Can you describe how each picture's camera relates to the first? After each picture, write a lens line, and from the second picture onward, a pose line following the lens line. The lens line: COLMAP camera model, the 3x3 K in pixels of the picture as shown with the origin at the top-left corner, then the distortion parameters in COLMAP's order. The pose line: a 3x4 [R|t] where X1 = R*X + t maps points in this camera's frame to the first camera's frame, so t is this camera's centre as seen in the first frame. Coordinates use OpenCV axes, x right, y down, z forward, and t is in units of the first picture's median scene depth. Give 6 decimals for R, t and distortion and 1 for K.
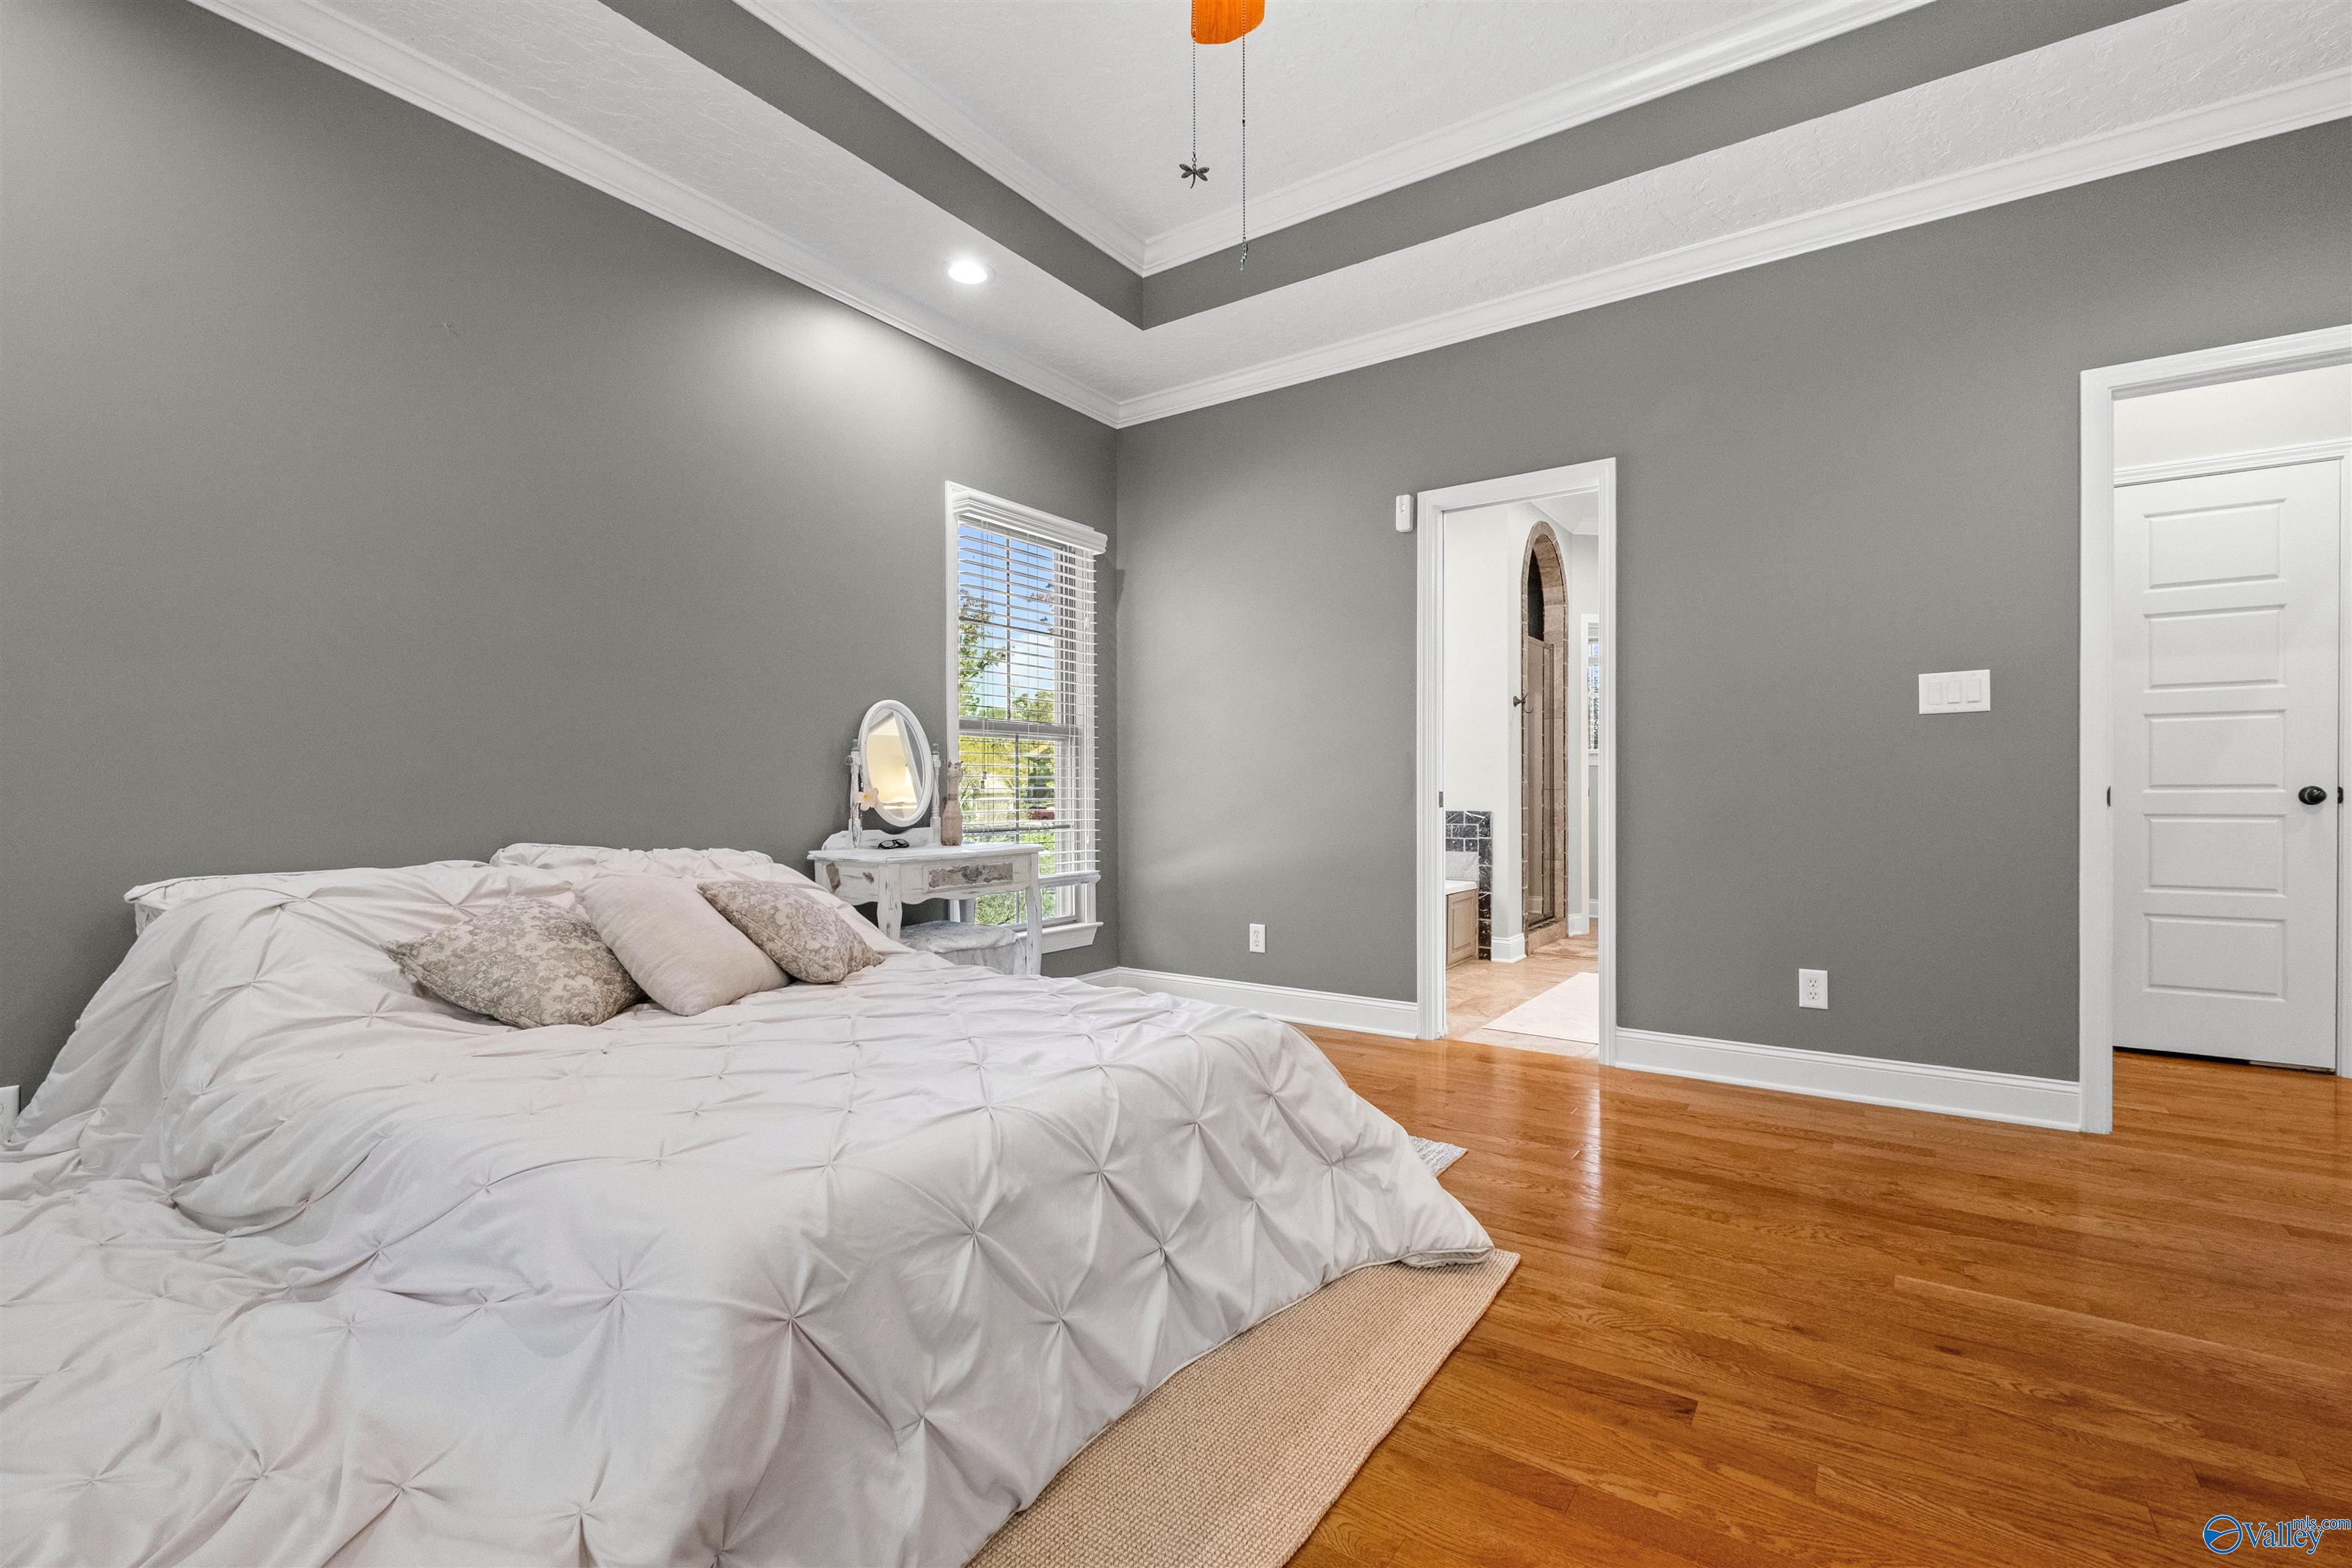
lens RADIAL K [[1033.4, 0, 1174.1], [0, 1033.4, 789.7], [0, 0, 1]] dist [0.002051, -0.004908]
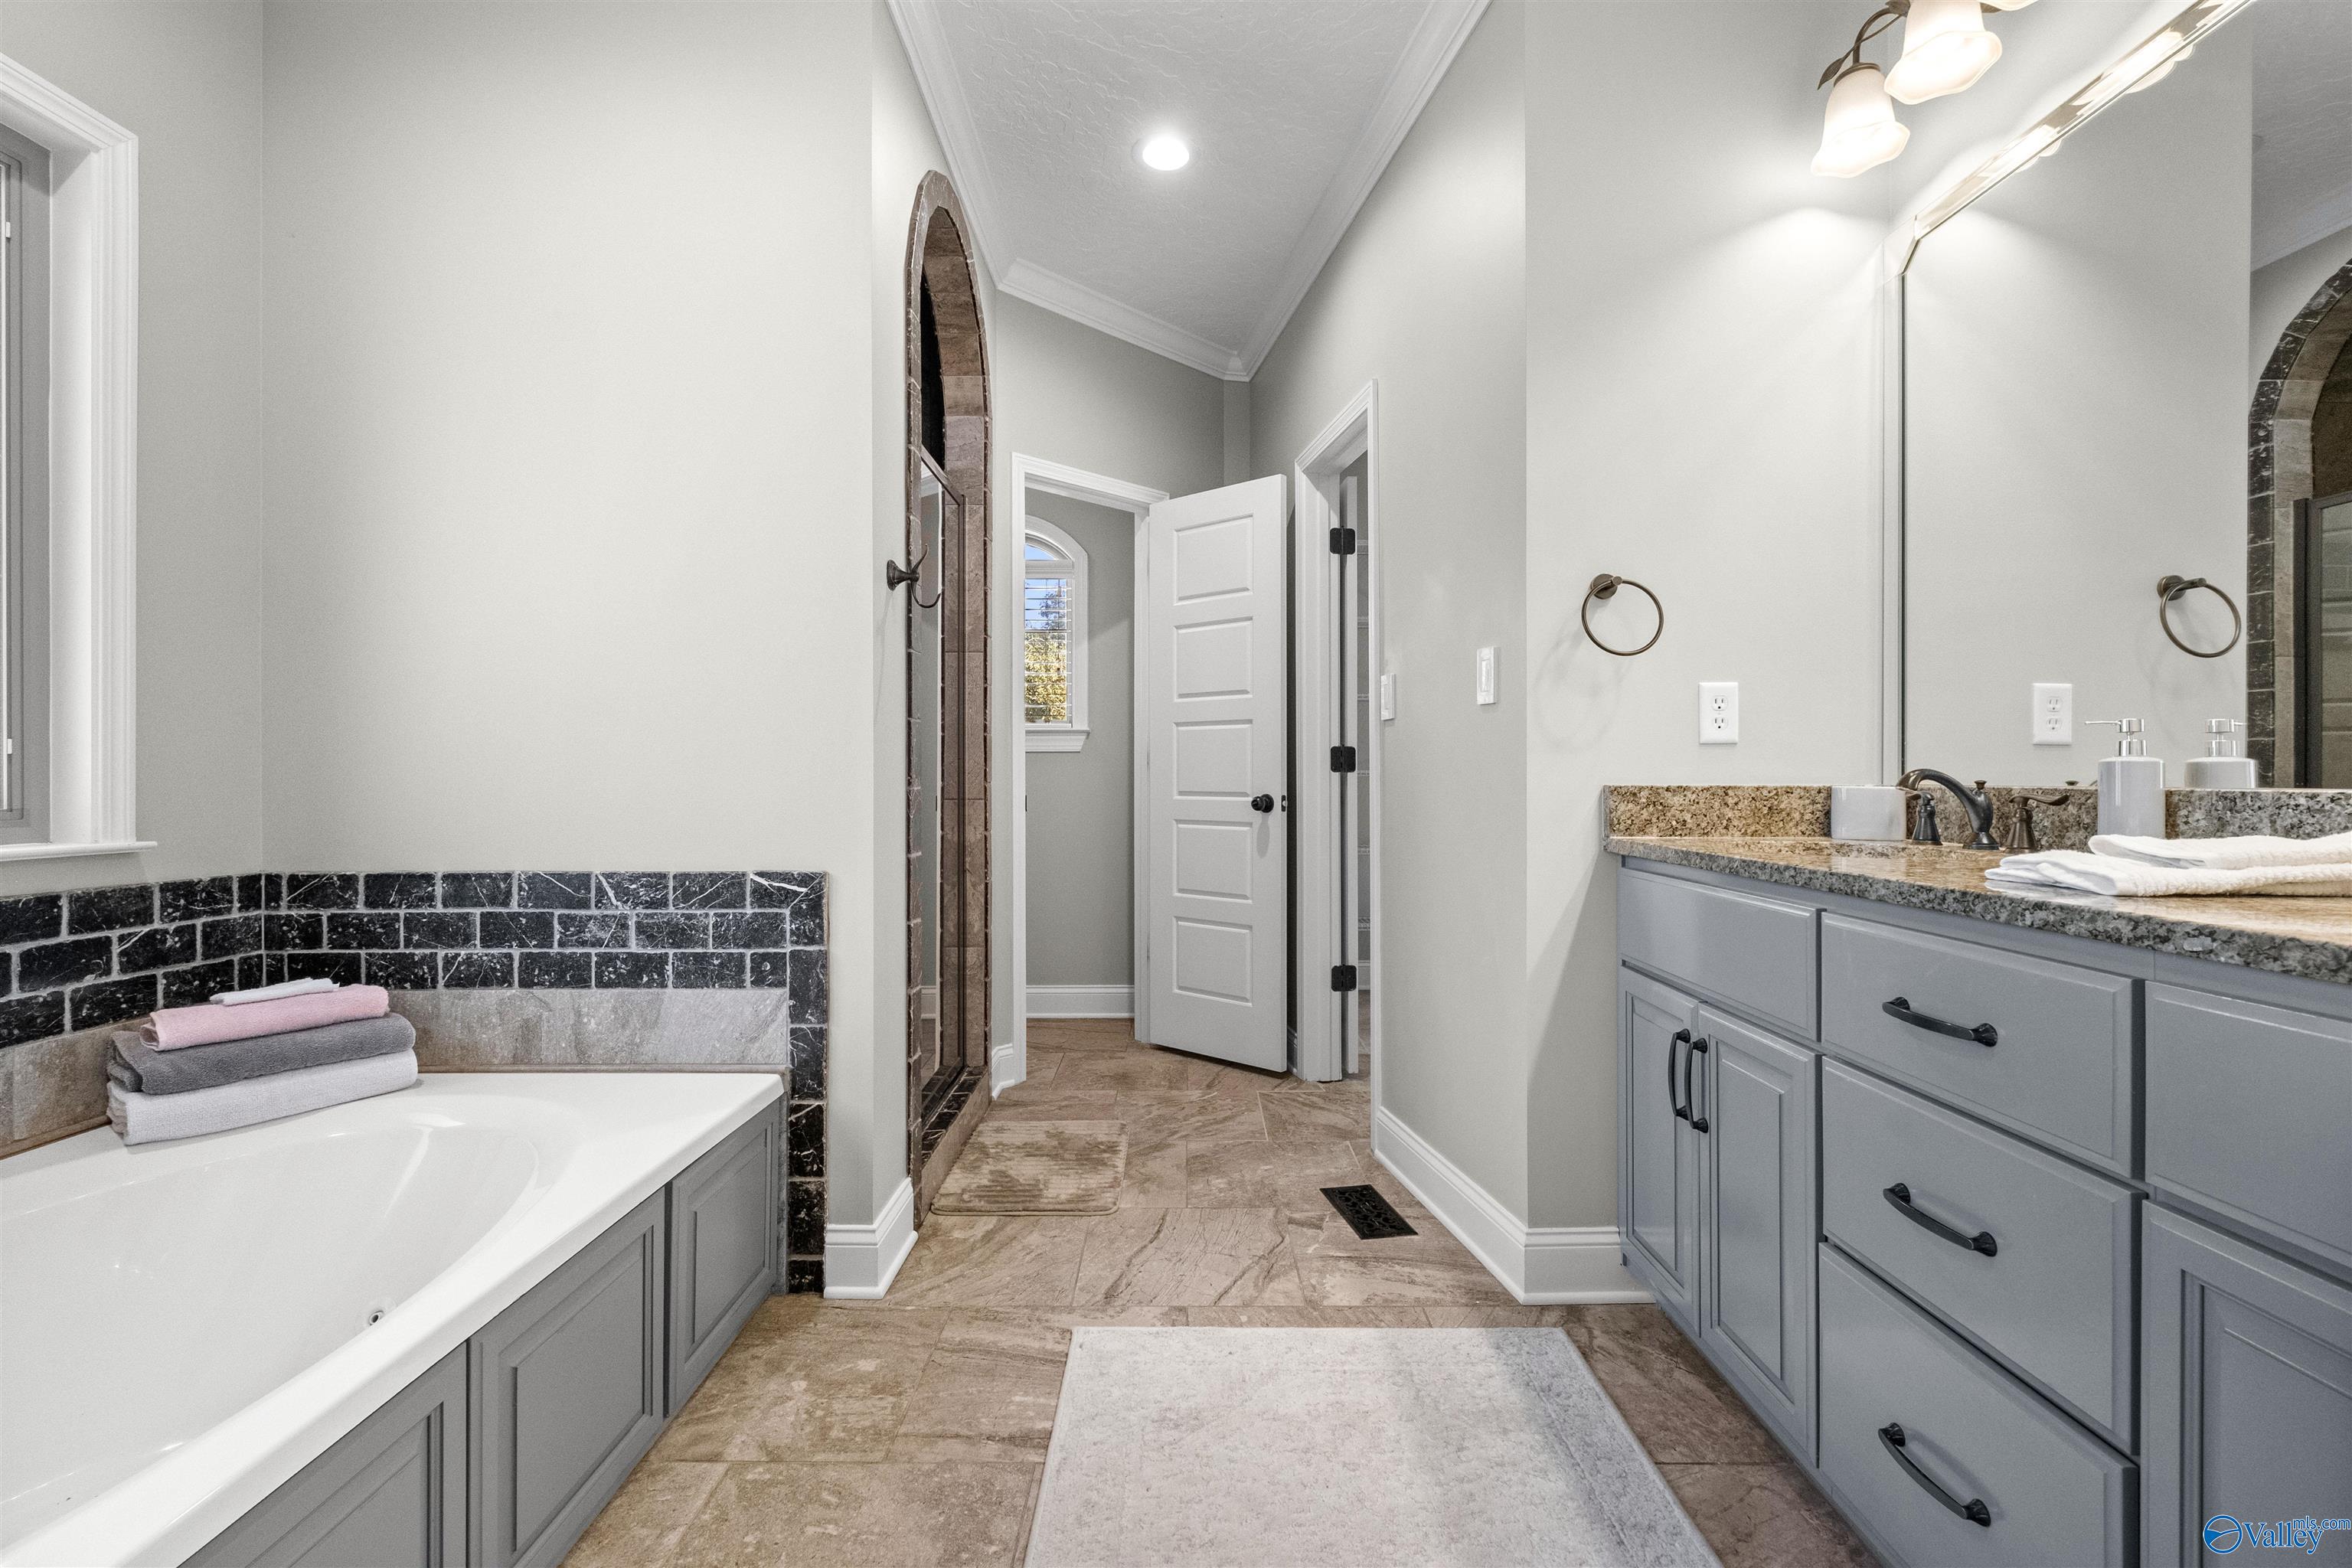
lens RADIAL K [[1033.4, 0, 1173.5], [0, 1033.4, 782.0], [0, 0, 1]] dist [0.002051, -0.004908]
pose [[0.822820, 0.000579, 0.568301, 0.202570], [-0.002349, 0.999994, 0.002382, -0.010821], [-0.568297, -0.003295, 0.822817, 0.637584]]
